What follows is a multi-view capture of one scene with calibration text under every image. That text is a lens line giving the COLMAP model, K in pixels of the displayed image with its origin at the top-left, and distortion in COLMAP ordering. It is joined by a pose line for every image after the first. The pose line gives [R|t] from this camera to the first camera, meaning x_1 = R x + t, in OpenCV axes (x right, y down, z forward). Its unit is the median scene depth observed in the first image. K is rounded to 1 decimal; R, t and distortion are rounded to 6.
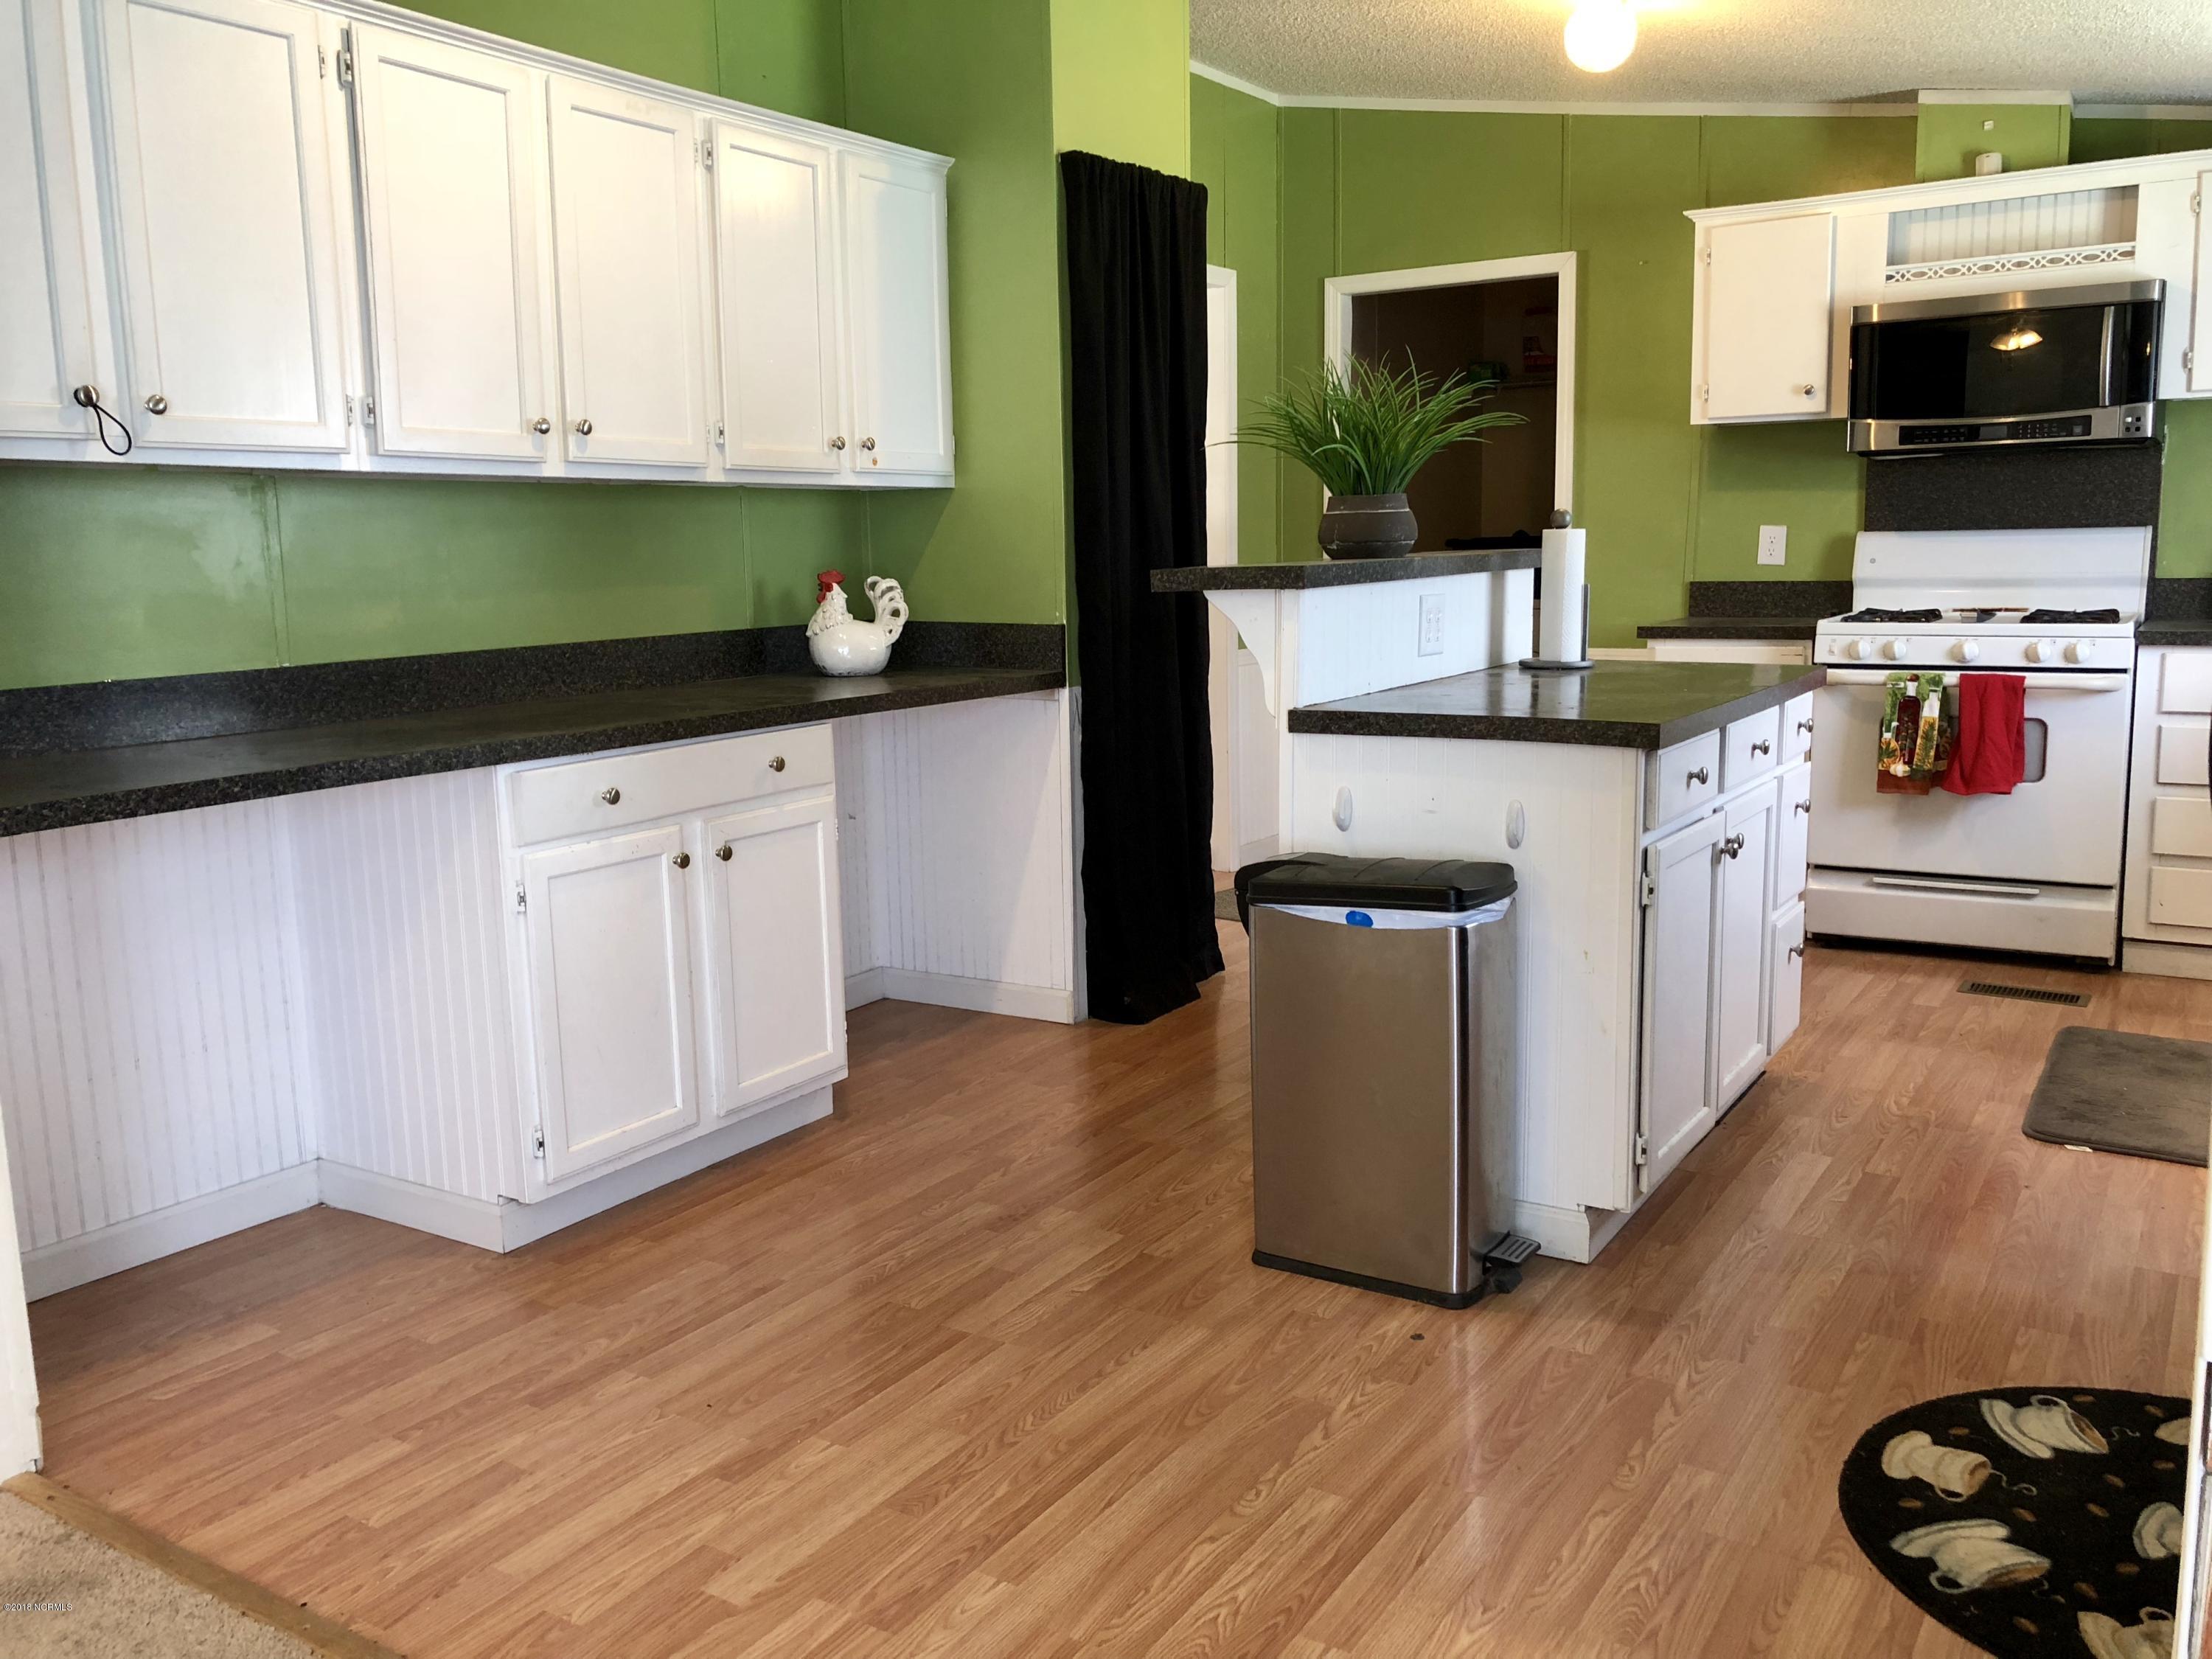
lens RADIAL K [[1797.1, 0, 1101.3], [0, 1797.1, 792.5], [0, 0, 1]] dist [0.017569, -0.010657]
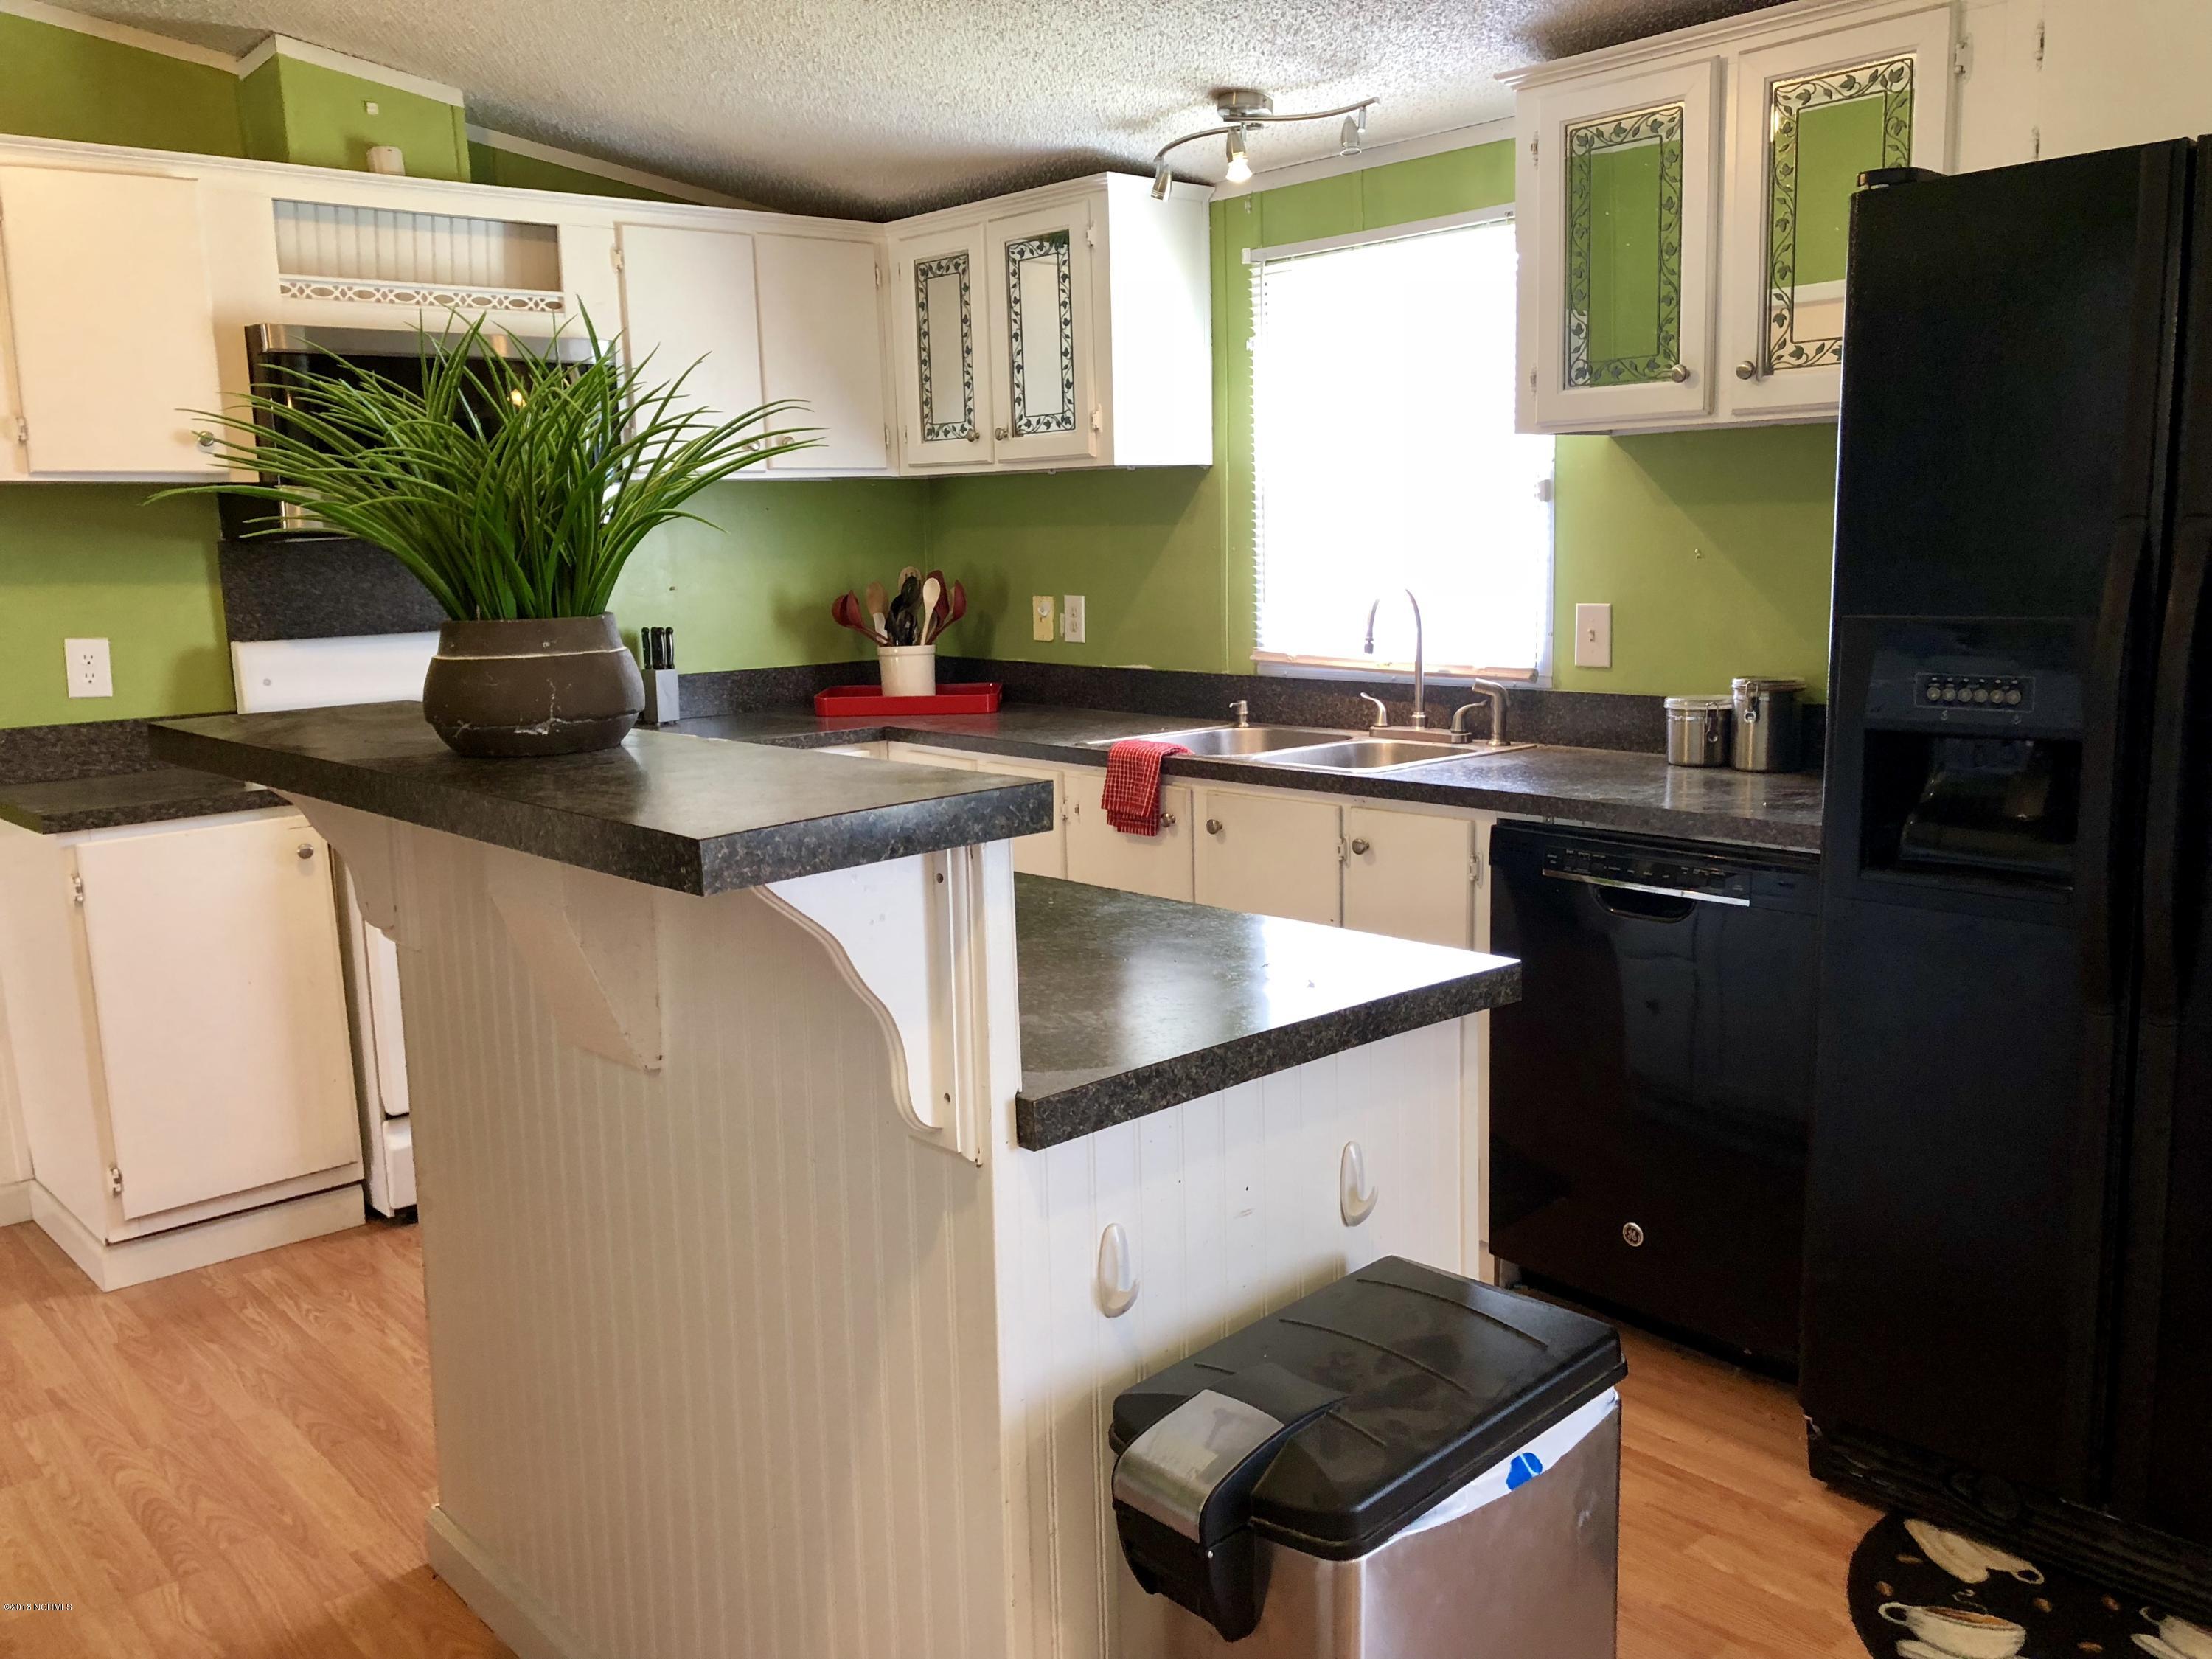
lens RADIAL K [[1797.1, 0, 1101.3], [0, 1797.1, 792.5], [0, 0, 1]] dist [0.017569, -0.010657]
pose [[0.266013, -0.118892, 0.956610, -0.191884], [0.161480, 0.983838, 0.077372, -0.096074], [-0.950348, 0.133891, 0.280912, 0.538900]]
